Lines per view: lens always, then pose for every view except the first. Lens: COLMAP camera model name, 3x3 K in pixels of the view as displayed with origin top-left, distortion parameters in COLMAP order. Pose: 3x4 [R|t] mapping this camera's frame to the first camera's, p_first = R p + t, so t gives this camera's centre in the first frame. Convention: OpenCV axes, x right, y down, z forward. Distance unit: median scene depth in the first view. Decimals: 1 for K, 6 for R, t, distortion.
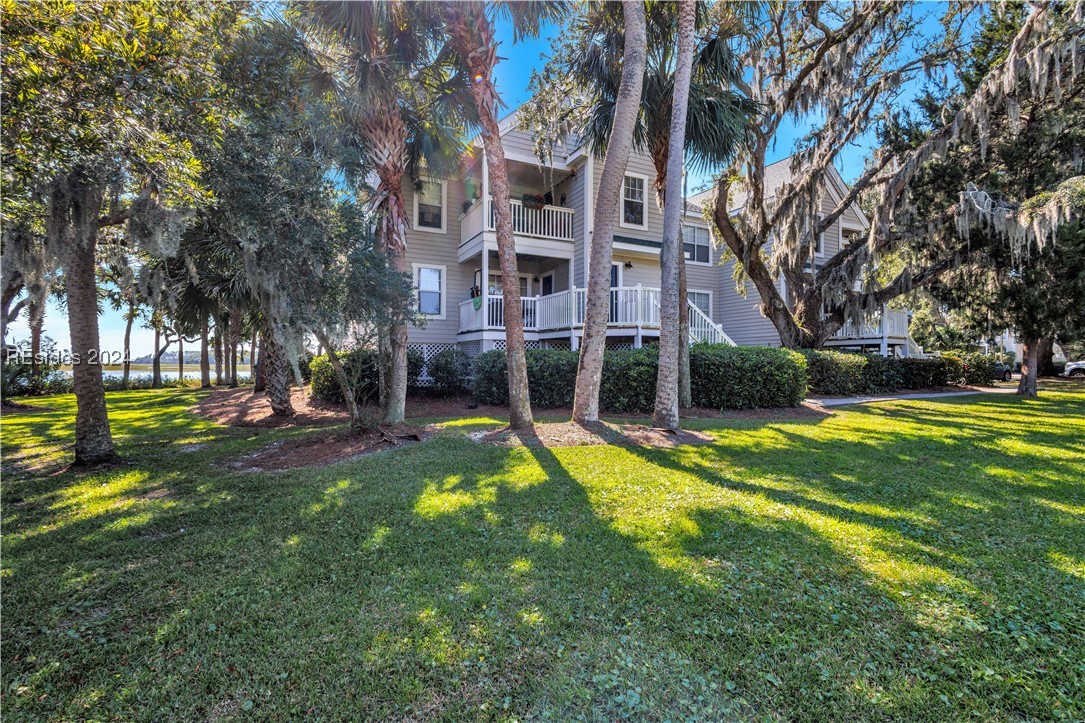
lens RADIAL K [[497.8, 0, 539.1], [0, 497.8, 367.6], [0, 0, 1]] dist [0.003980, 0.000284]
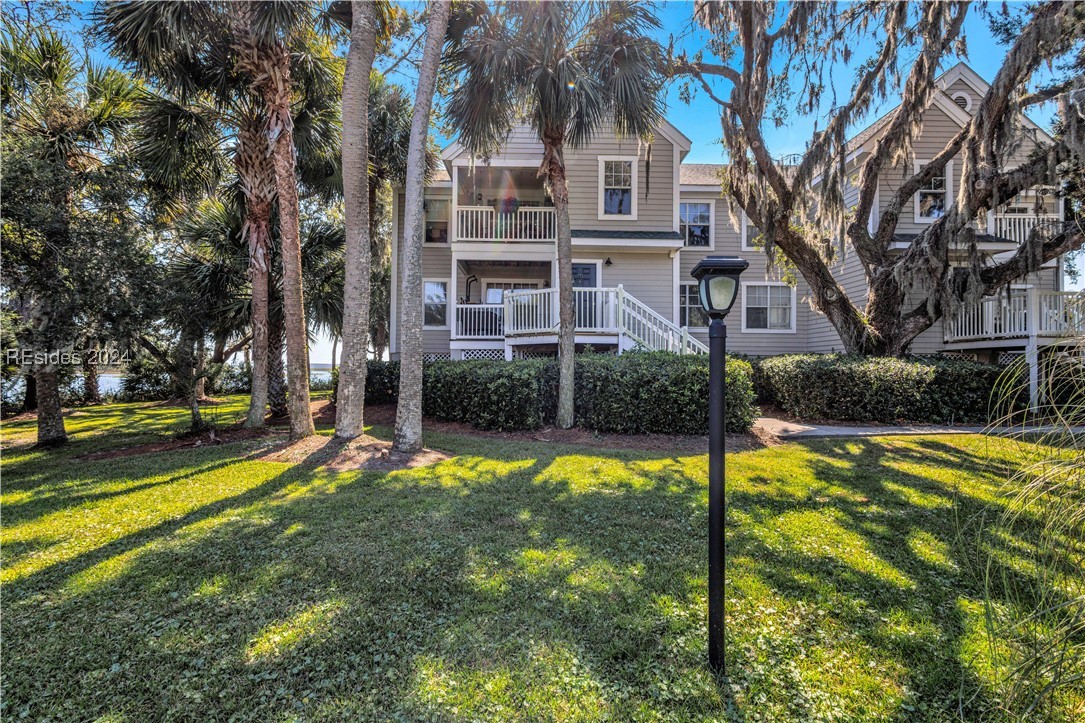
lens RADIAL K [[497.8, 0, 539.1], [0, 497.8, 367.6], [0, 0, 1]] dist [0.003980, 0.000284]
pose [[0.902734, 0.001098, -0.430197, 0.448199], [-0.007359, 0.999890, -0.012891, -0.007462], [0.430136, 0.014803, 0.902643, 0.157982]]
